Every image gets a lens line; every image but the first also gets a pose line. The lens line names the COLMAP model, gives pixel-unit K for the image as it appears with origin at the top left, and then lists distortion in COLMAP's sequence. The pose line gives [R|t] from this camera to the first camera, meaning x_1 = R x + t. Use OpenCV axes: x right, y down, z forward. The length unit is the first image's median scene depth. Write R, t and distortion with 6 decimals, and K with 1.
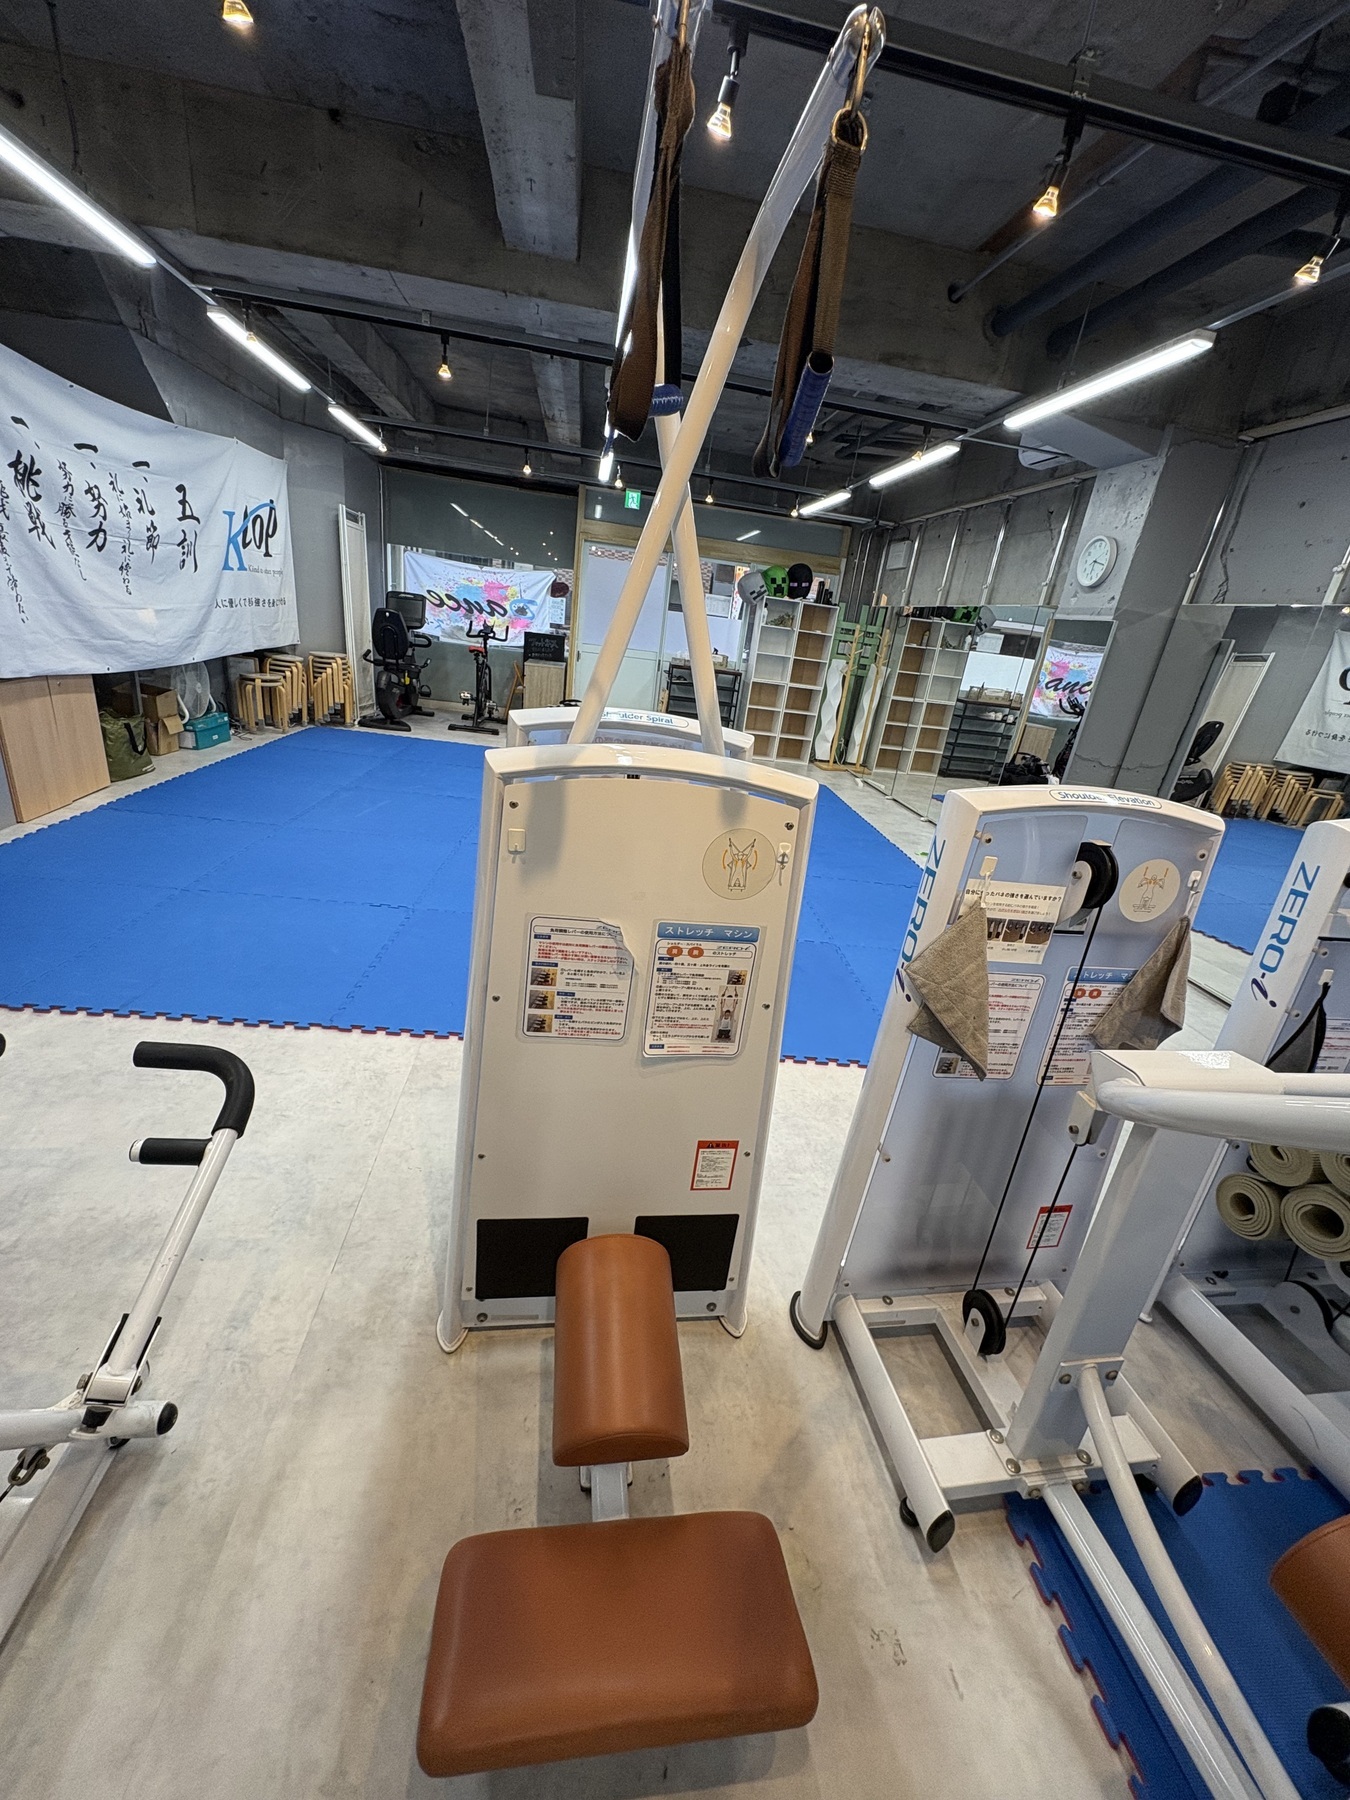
lens RADIAL K [[715.0, 0, 677.3], [0, 715.0, 902.9], [0, 0, 1]] dist [0.000096, -0.000267]
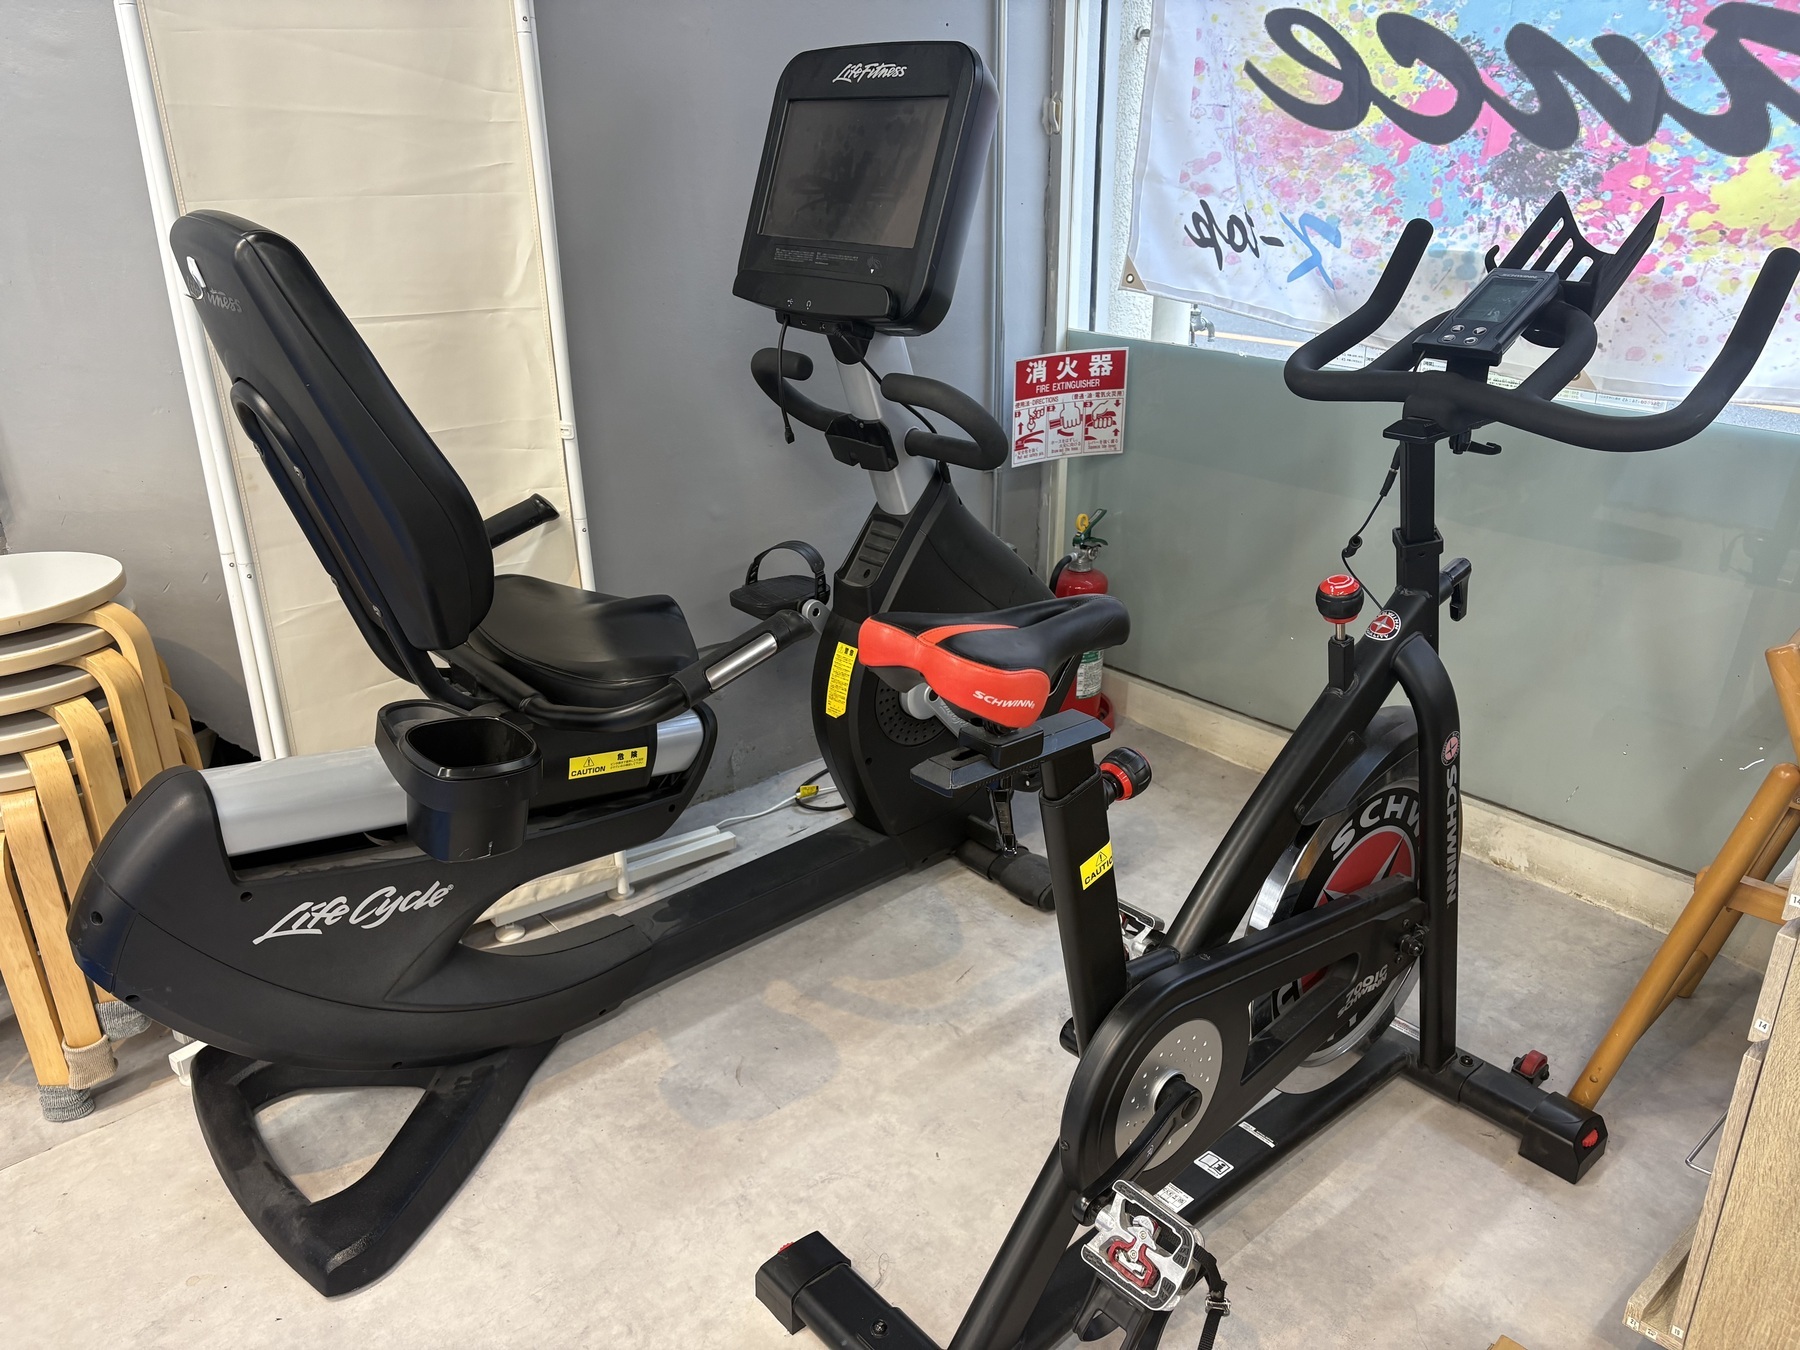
lens RADIAL K [[1334.7, 0, 901.4], [0, 1334.7, 673.7], [0, 0, 1]] dist [0.036024, -0.050858]
pose [[0.545066, 0.206584, -0.812543, -0.228755], [-0.228854, 0.969023, 0.092849, -0.488919], [0.806554, 0.135345, 0.575458, 1.232034]]
